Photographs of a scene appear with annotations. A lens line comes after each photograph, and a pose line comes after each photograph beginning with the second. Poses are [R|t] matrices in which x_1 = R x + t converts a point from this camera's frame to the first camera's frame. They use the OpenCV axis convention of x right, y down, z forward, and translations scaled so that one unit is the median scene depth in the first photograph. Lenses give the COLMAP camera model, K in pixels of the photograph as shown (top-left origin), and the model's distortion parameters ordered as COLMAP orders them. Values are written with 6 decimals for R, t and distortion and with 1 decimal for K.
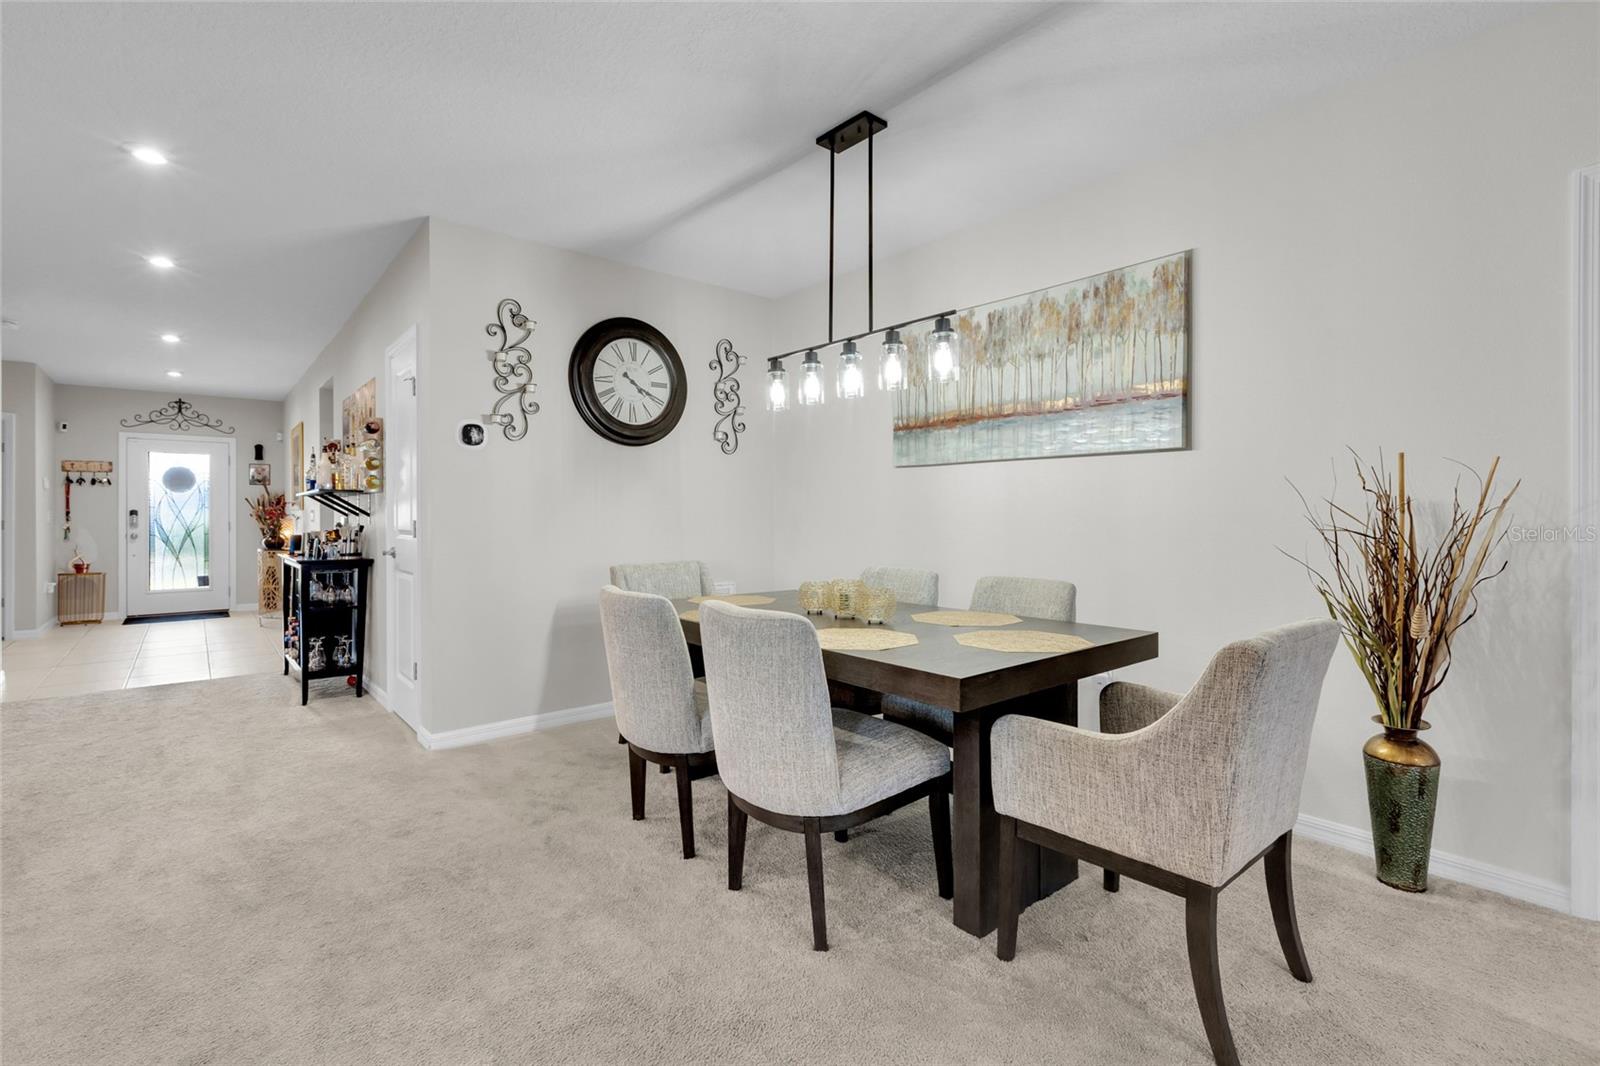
lens RADIAL K [[721.9, 0, 795.1], [0, 721.9, 516.5], [0, 0, 1]] dist [-0.002332, 0.000334]
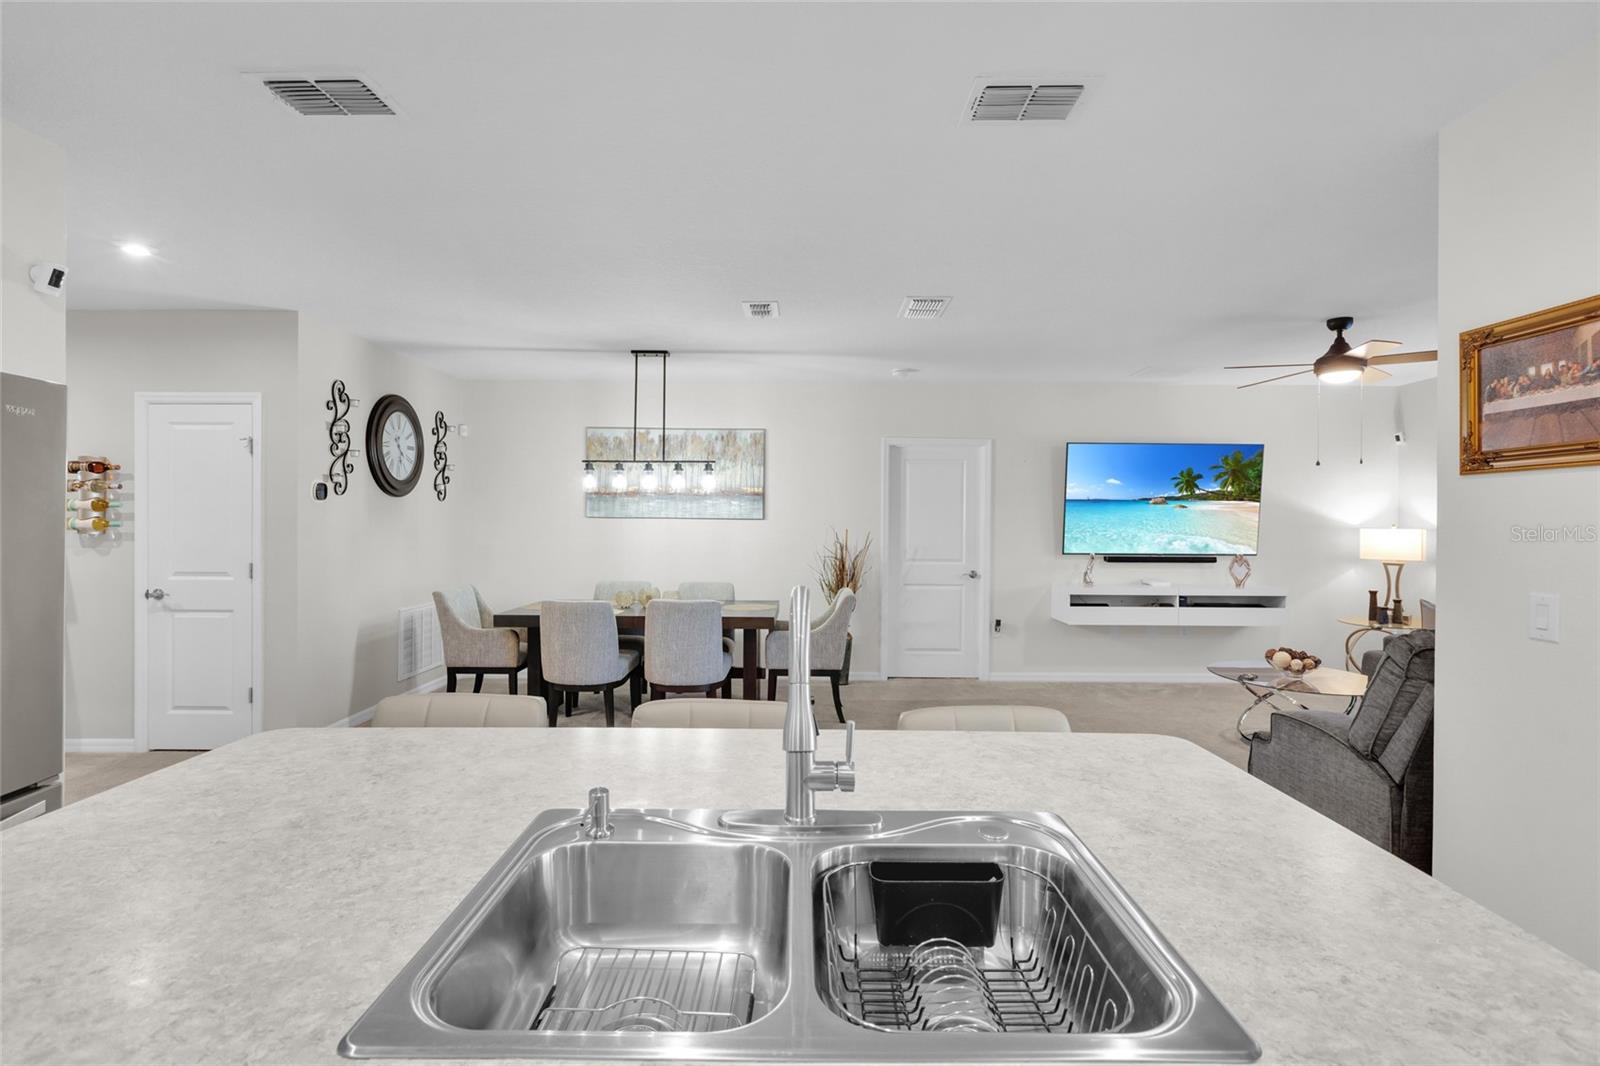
lens RADIAL K [[750.0, 0, 798.9], [0, 750.0, 524.9], [0, 0, 1]] dist [-0.003020, -0.000534]
pose [[0.642401, 0.002528, 0.766365, -0.860394], [-0.006985, 0.999972, 0.002557, -0.062650], [-0.766337, -0.006995, 0.642401, -0.418694]]
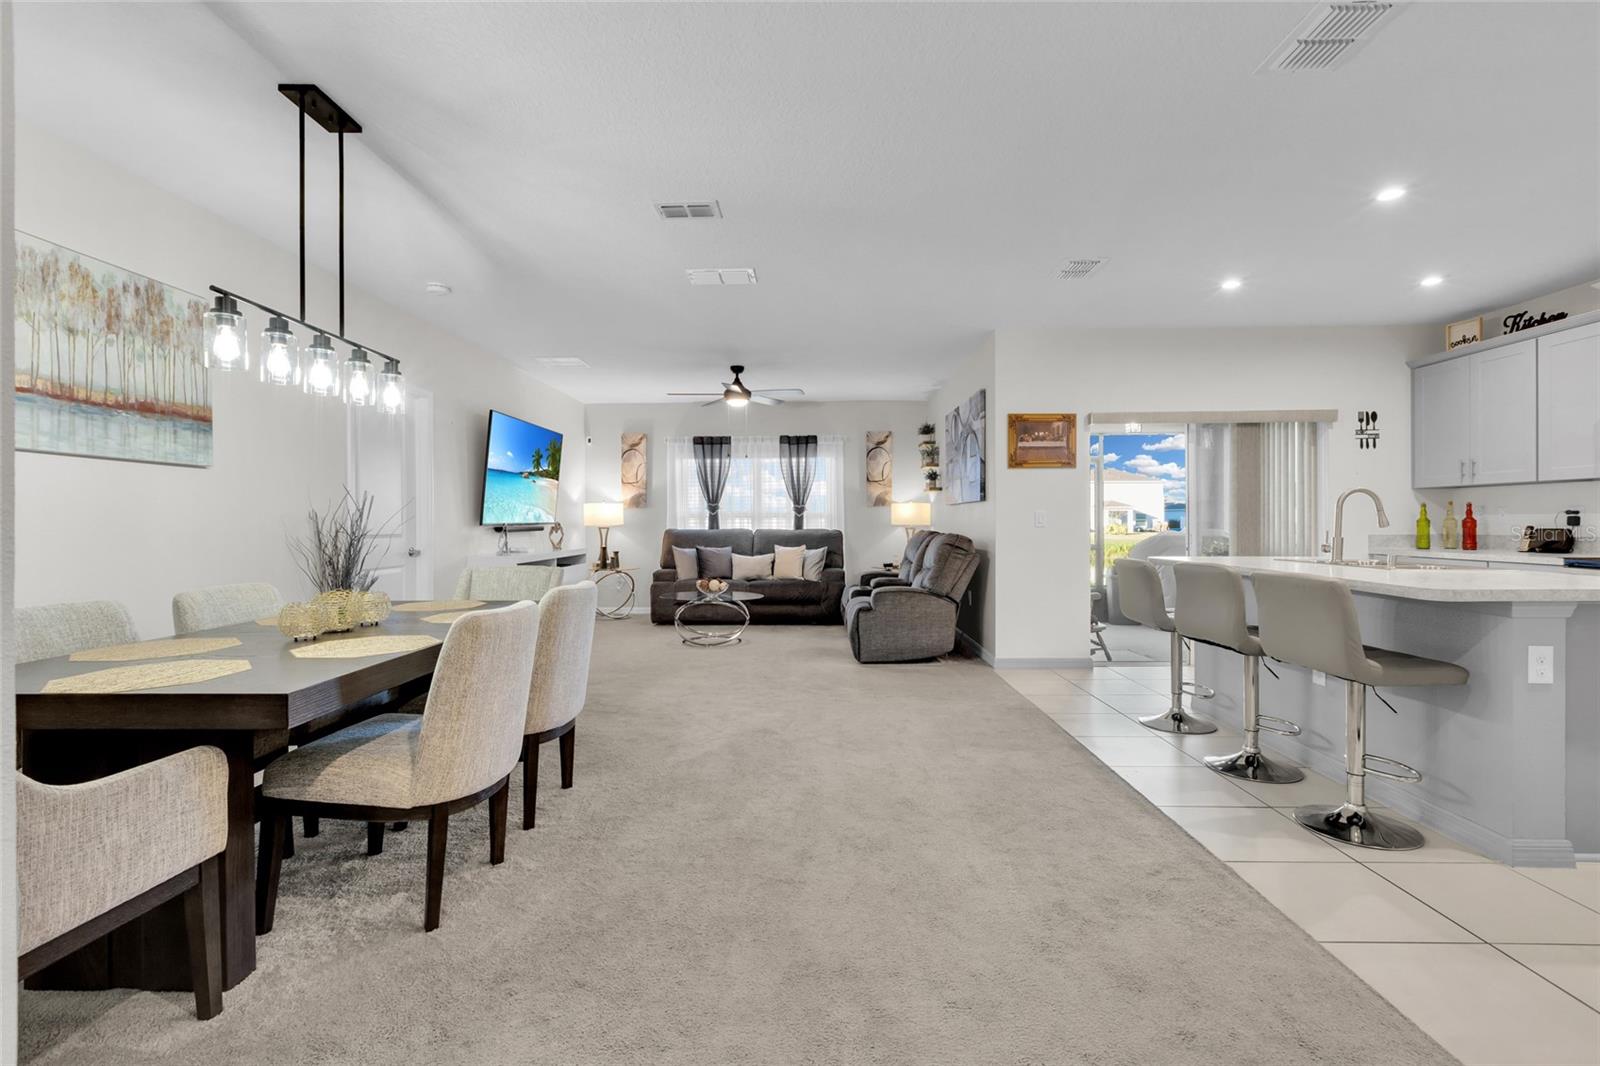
lens RADIAL K [[711.6, 0, 797.2], [0, 711.6, 521.2], [0, 0, 1]] dist [-0.000264, -0.000537]
pose [[-0.752838, 0.004948, 0.658187, -0.706949], [0.007047, 0.999975, 0.000542, -0.000417], [-0.658168, 0.005046, -0.752854, 0.930724]]
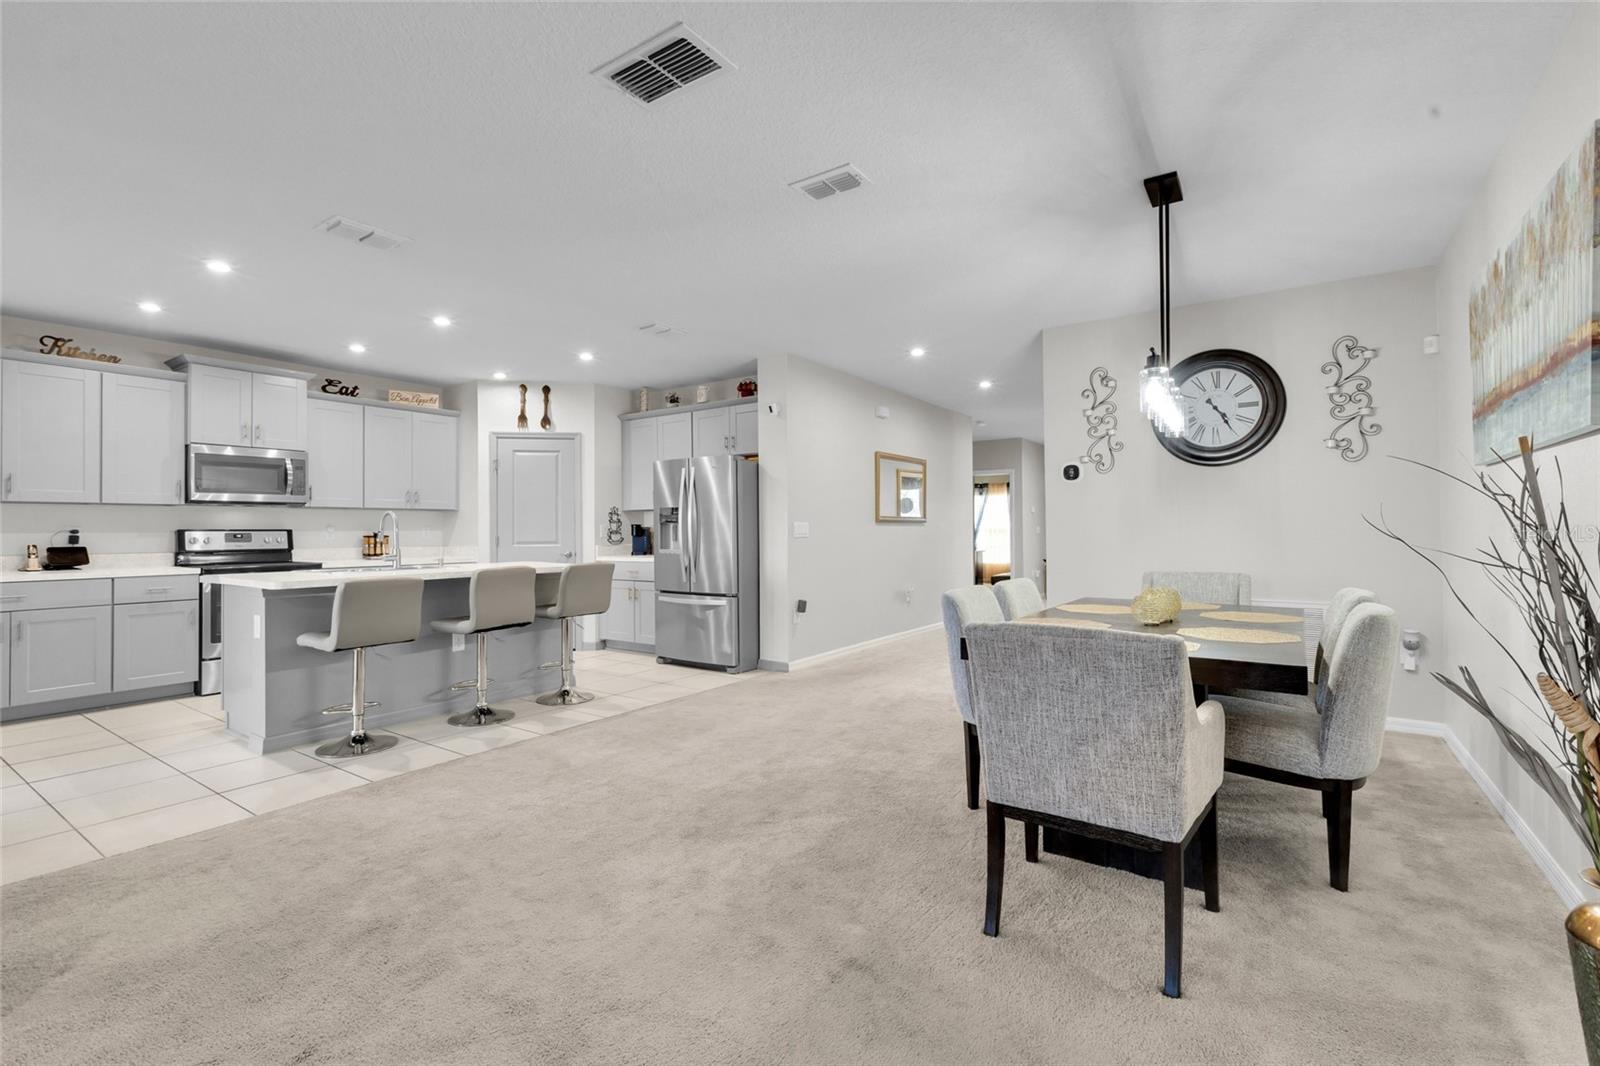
lens RADIAL K [[711.6, 0, 797.2], [0, 711.6, 521.2], [0, 0, 1]] dist [-0.000264, -0.000537]
pose [[0.264842, -0.012411, -0.964212, 0.714520], [0.004145, 0.999923, -0.011732, -0.004184], [0.964283, -0.000889, 0.264873, 0.111245]]
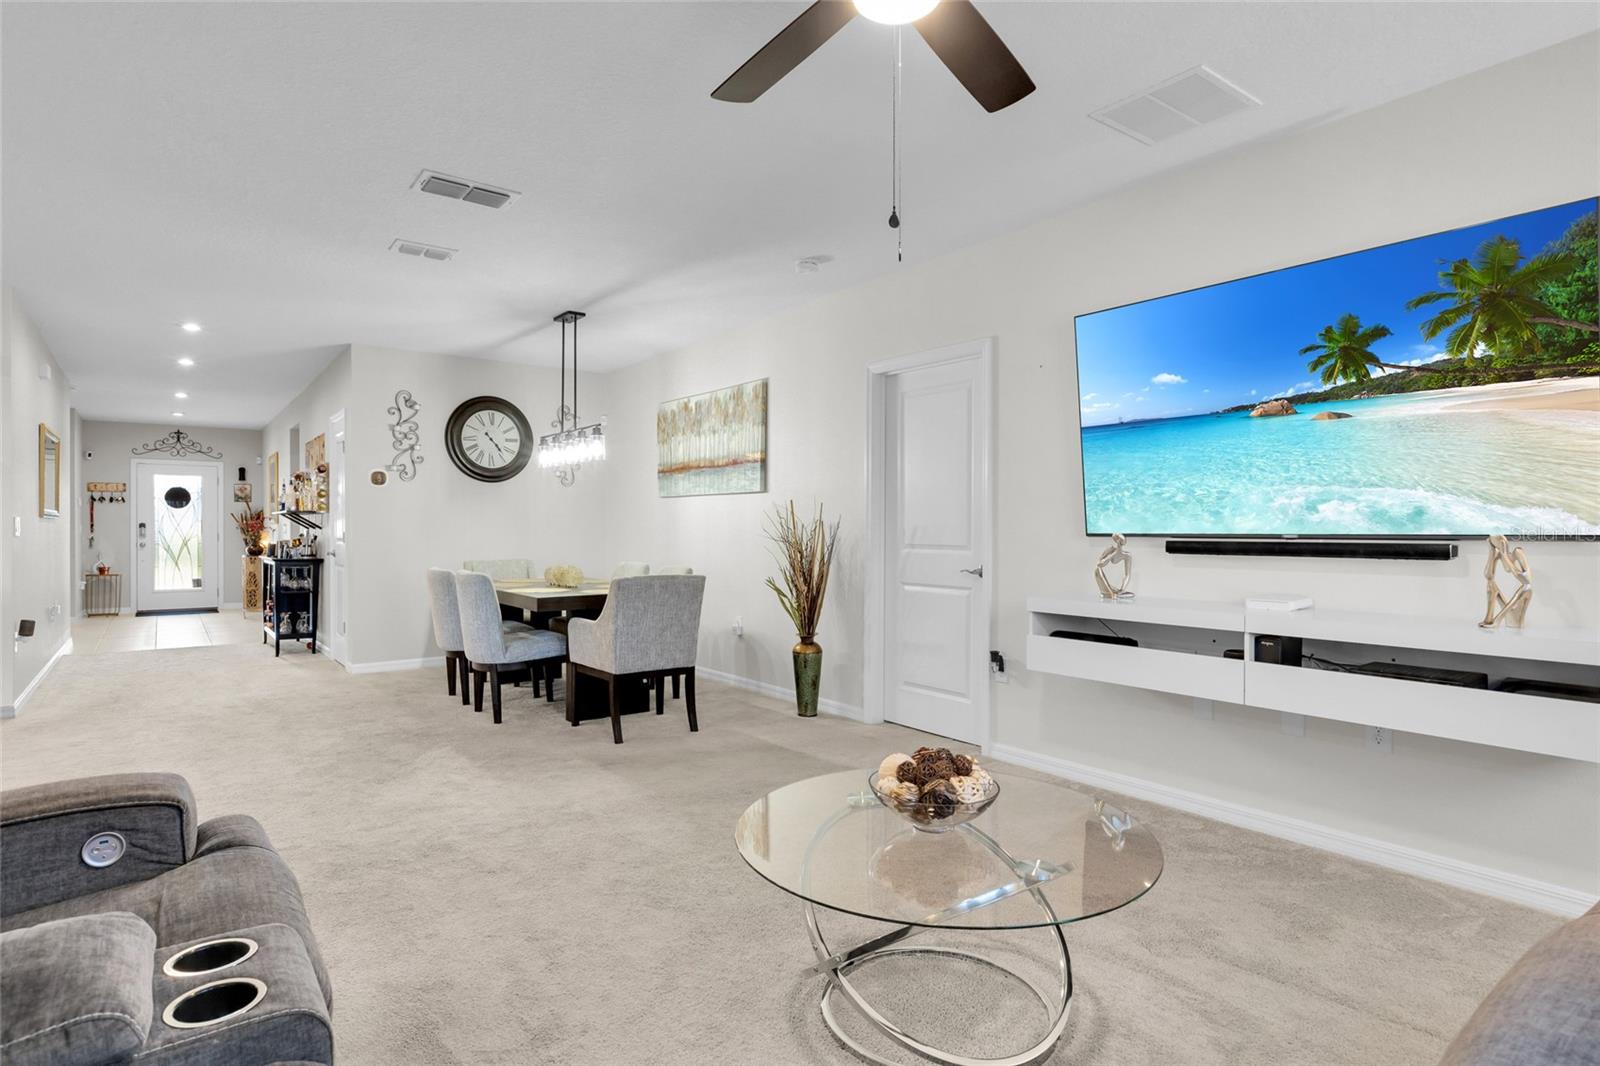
lens RADIAL K [[843.3, 0, 800.0], [0, 843.3, 533.0], [0, 0, 1]] dist [-0.000752, -0.001170]
pose [[0.998838, 0.002973, -0.048102, 0.545776], [-0.002804, 0.999990, 0.003587, -0.001507], [0.048112, -0.003448, 0.998836, -0.777435]]
